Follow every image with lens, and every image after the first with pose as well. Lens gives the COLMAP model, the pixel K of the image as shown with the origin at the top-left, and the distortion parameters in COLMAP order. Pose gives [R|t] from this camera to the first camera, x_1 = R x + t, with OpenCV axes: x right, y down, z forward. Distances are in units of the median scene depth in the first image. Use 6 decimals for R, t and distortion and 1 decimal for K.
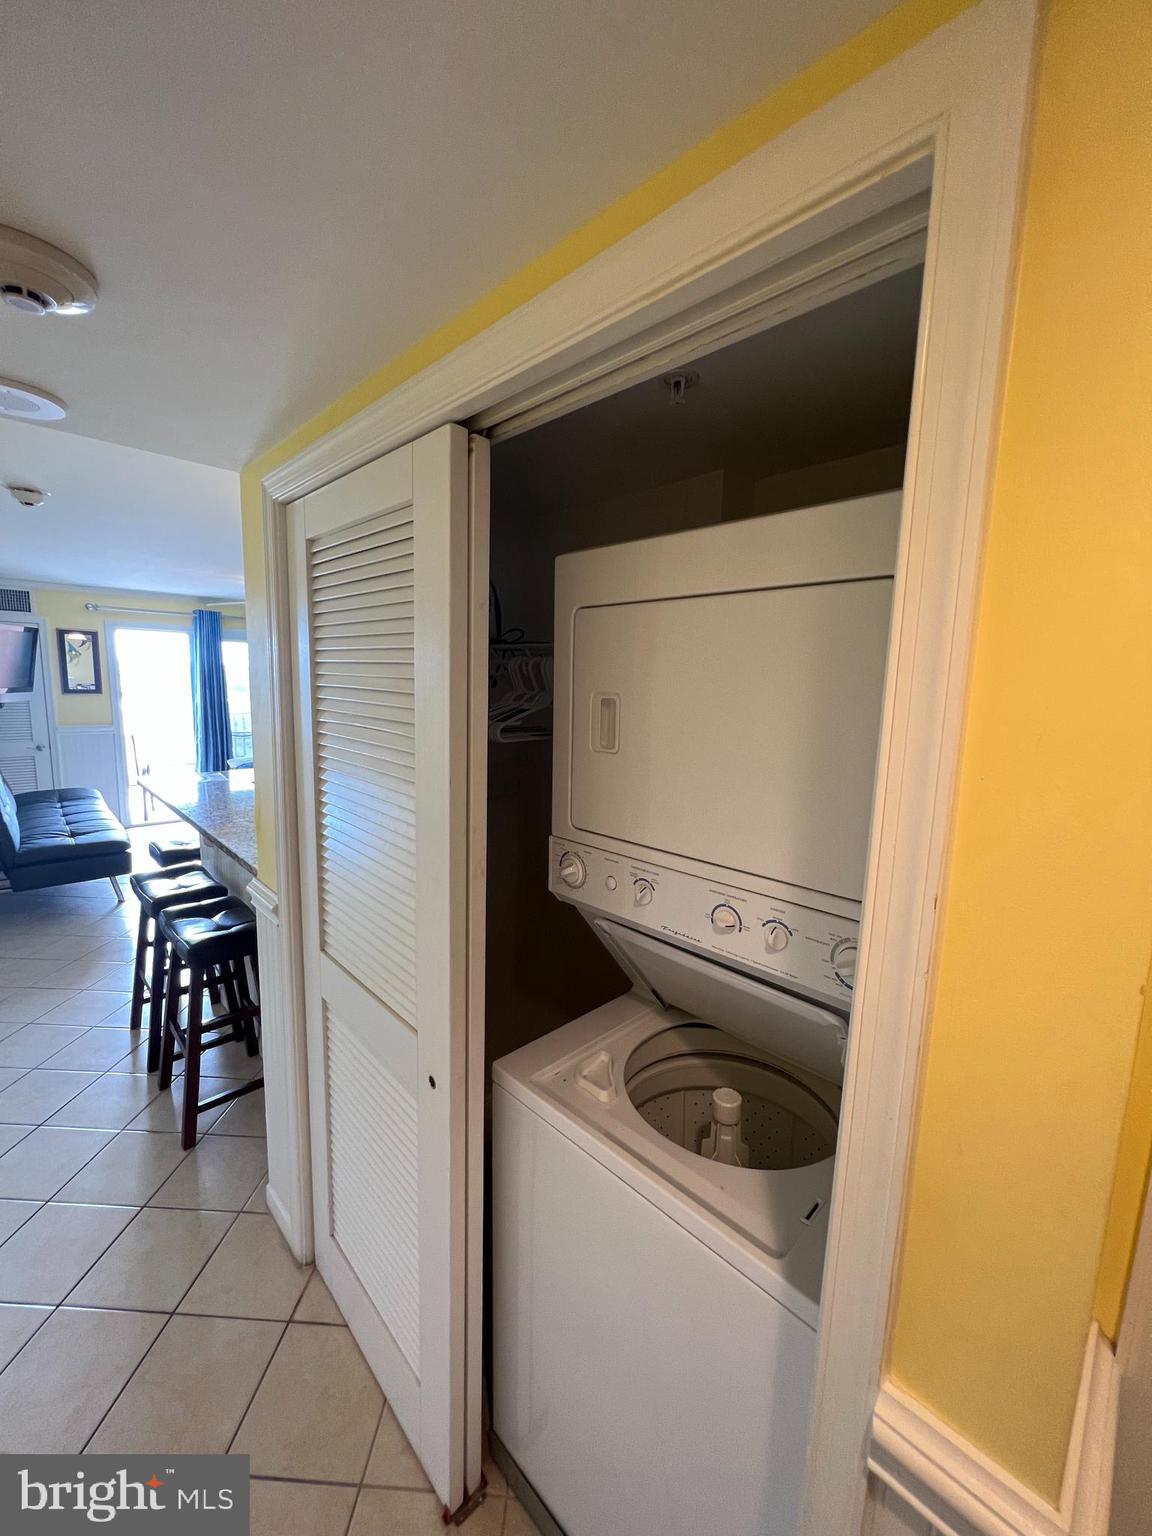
lens RADIAL K [[615.5, 0, 576.0], [0, 615.5, 768.0], [0, 0, 1]] dist [-0.001390, 0.000202]
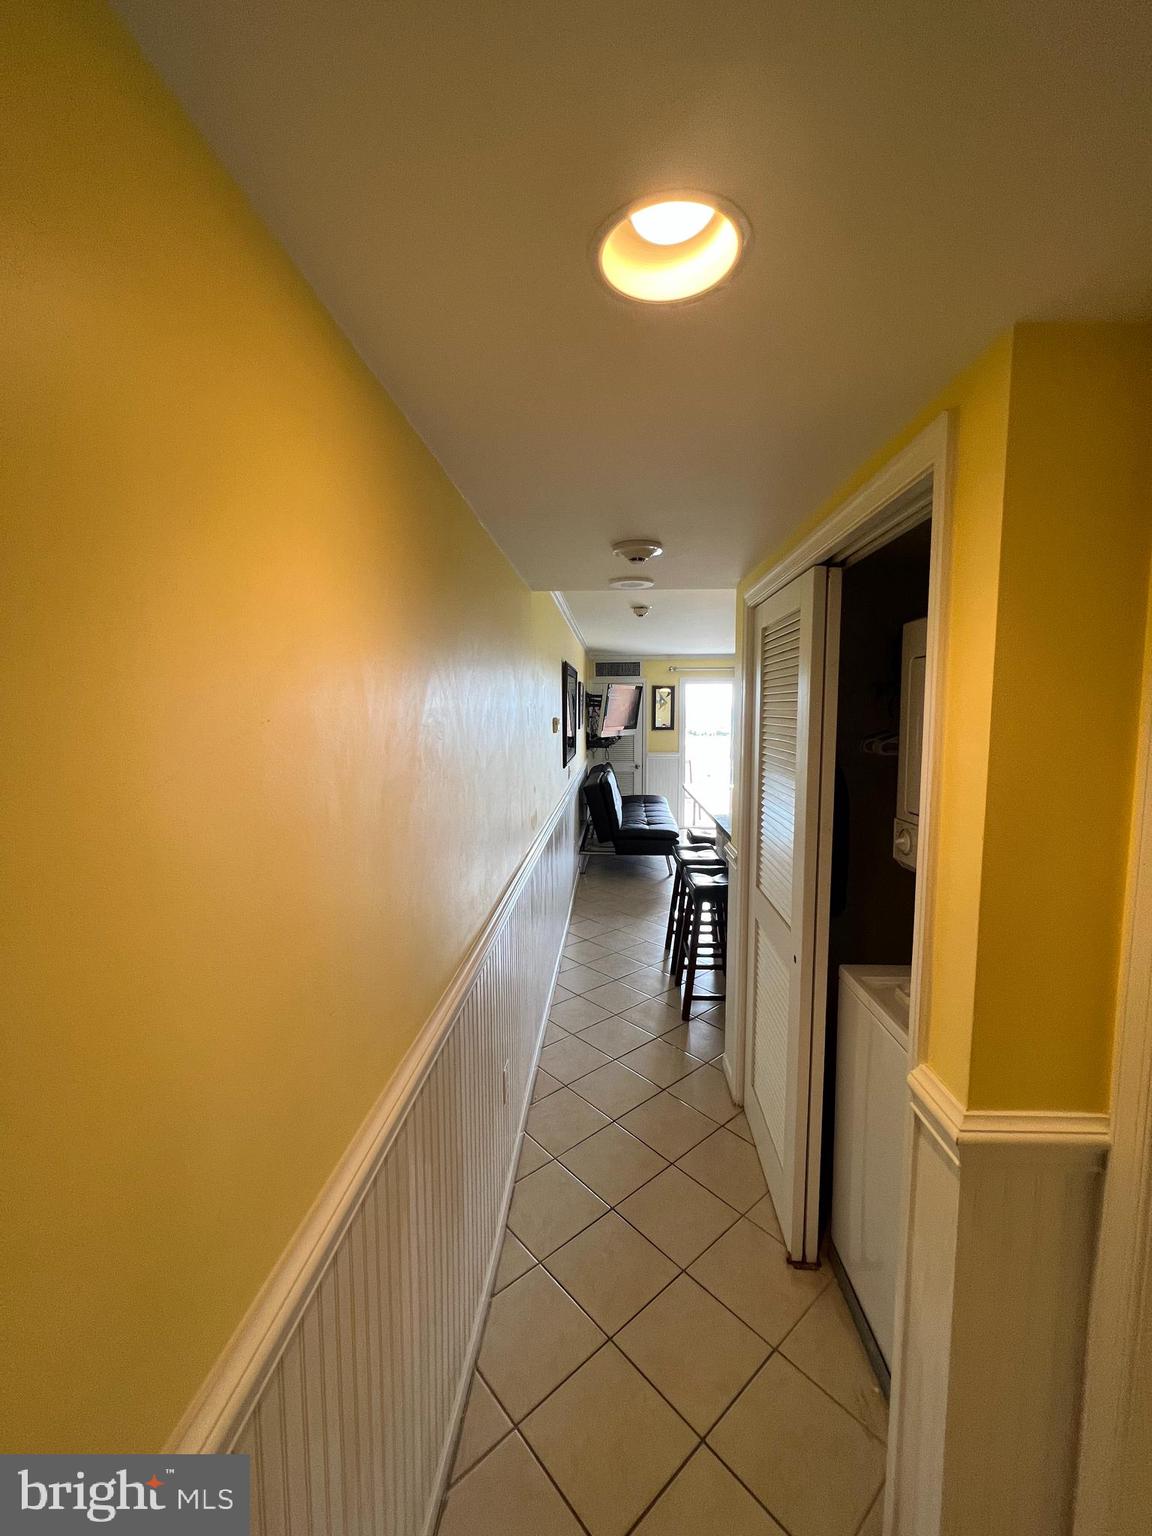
lens RADIAL K [[615.5, 0, 576.0], [0, 615.5, 768.0], [0, 0, 1]] dist [-0.001390, 0.000202]
pose [[0.680392, 0.038124, -0.731856, 0.222773], [-0.083406, 0.996185, -0.025648, 0.042522], [0.728086, 0.078493, 0.680977, -0.229022]]
